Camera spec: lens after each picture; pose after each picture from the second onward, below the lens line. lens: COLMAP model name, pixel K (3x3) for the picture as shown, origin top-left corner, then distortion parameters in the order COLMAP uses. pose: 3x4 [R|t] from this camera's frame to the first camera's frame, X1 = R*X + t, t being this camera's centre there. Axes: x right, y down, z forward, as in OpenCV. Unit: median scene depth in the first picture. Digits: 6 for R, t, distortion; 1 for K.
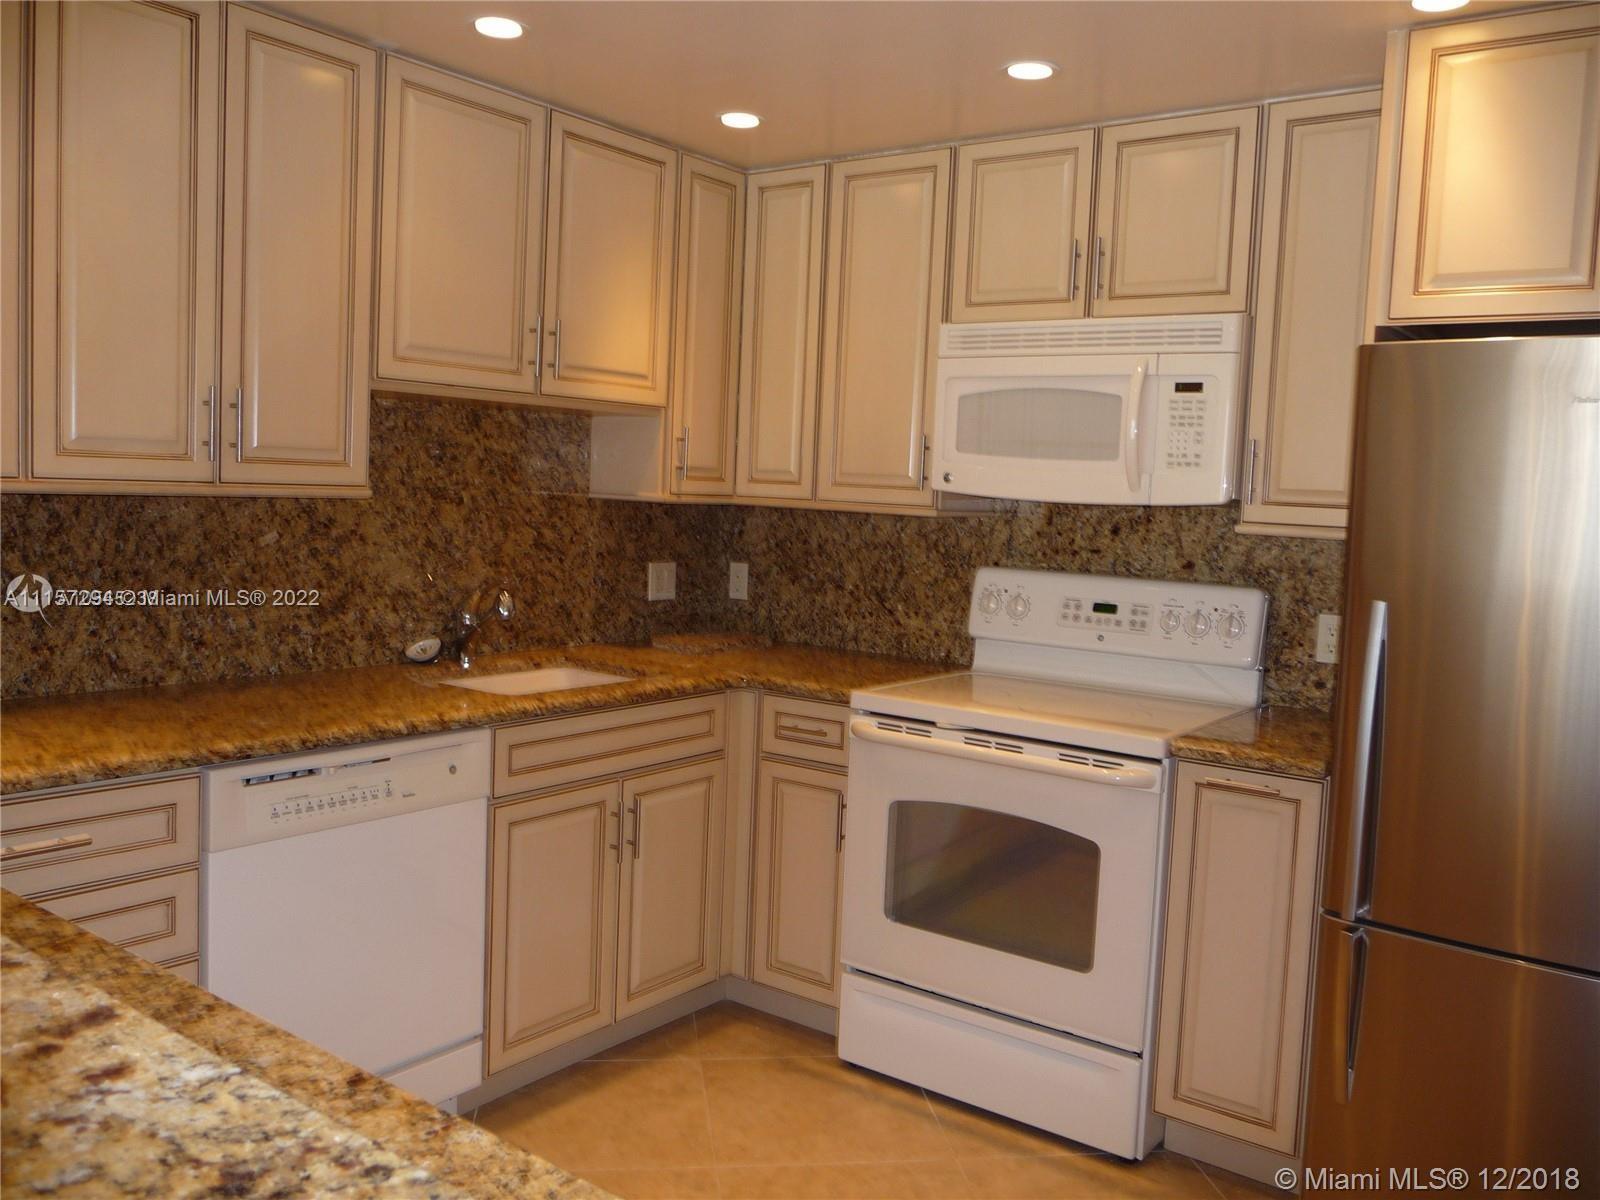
lens RADIAL K [[1309.0, 0, 805.7], [0, 1309.0, 590.6], [0, 0, 1]] dist [-0.042966, 0.038002]
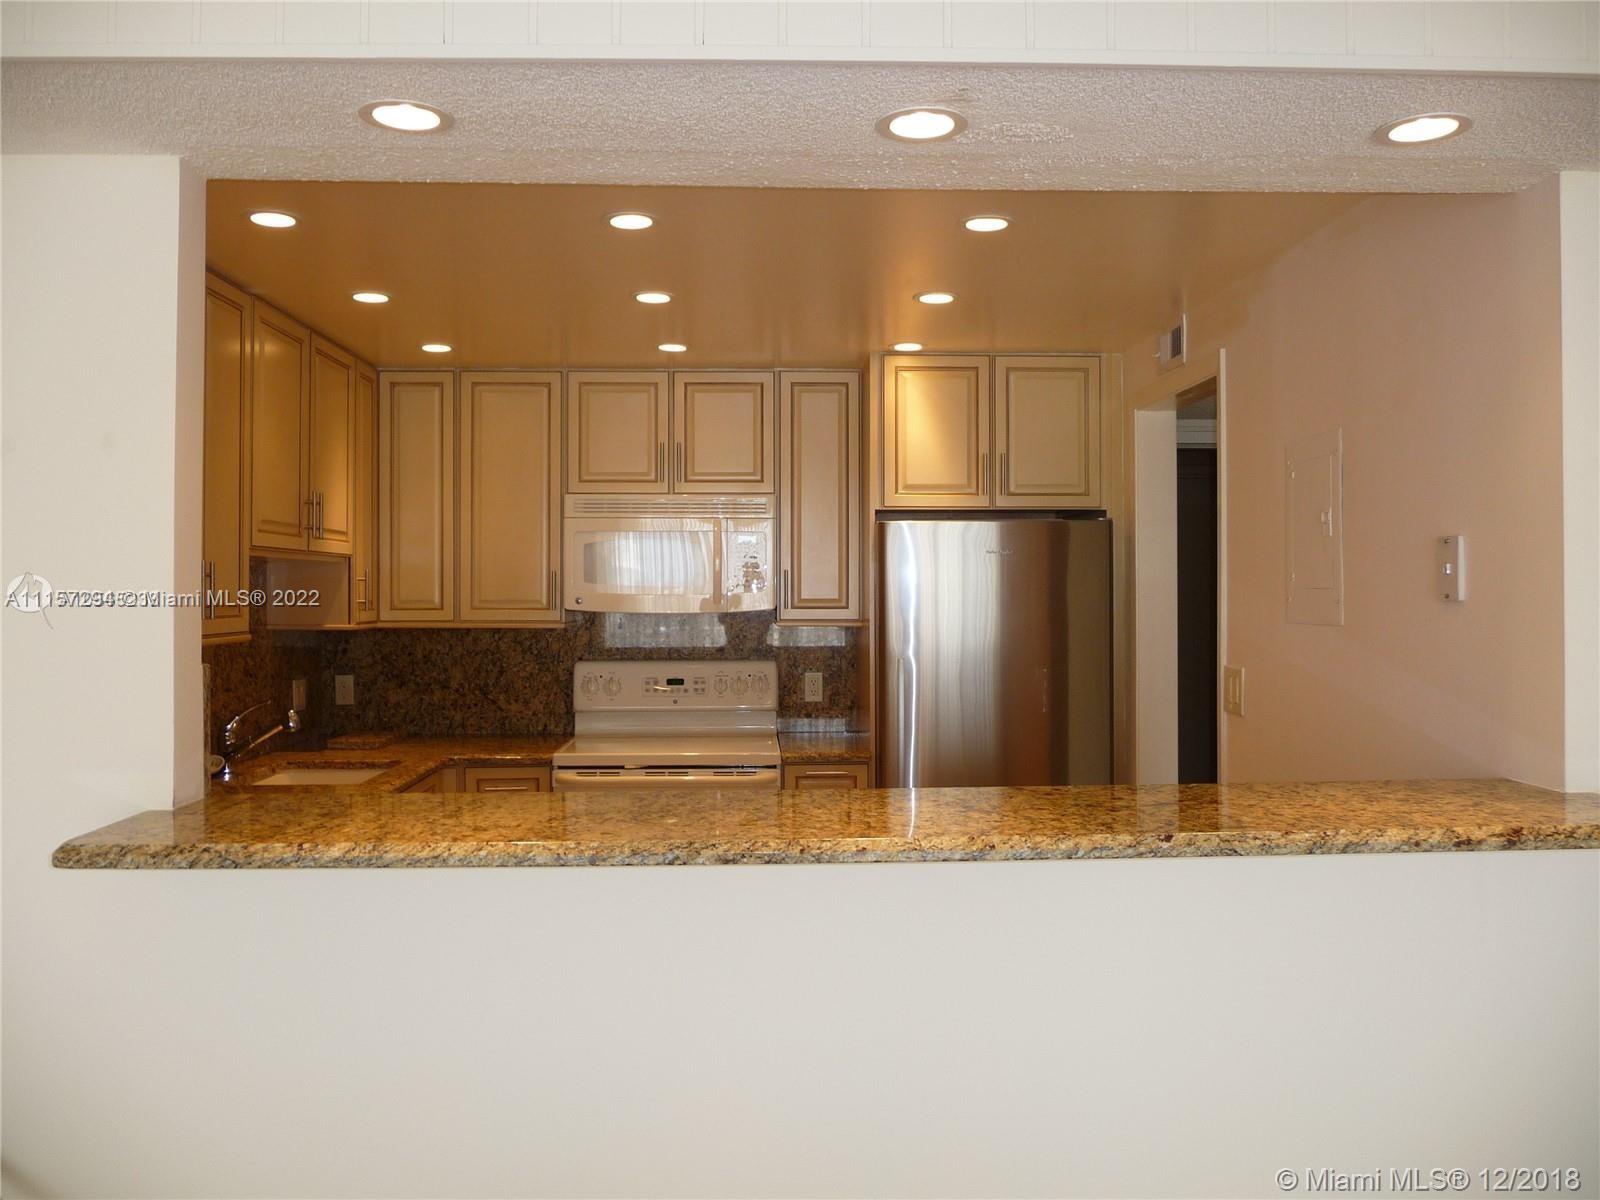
lens RADIAL K [[1309.0, 0, 796.3], [0, 1309.0, 601.5], [0, 0, 1]] dist [-0.042966, 0.038002]
pose [[0.780563, -0.048841, 0.623166, -0.542008], [0.085998, 0.995853, -0.029670, -0.020011], [-0.619133, 0.076750, 0.781527, -0.245785]]
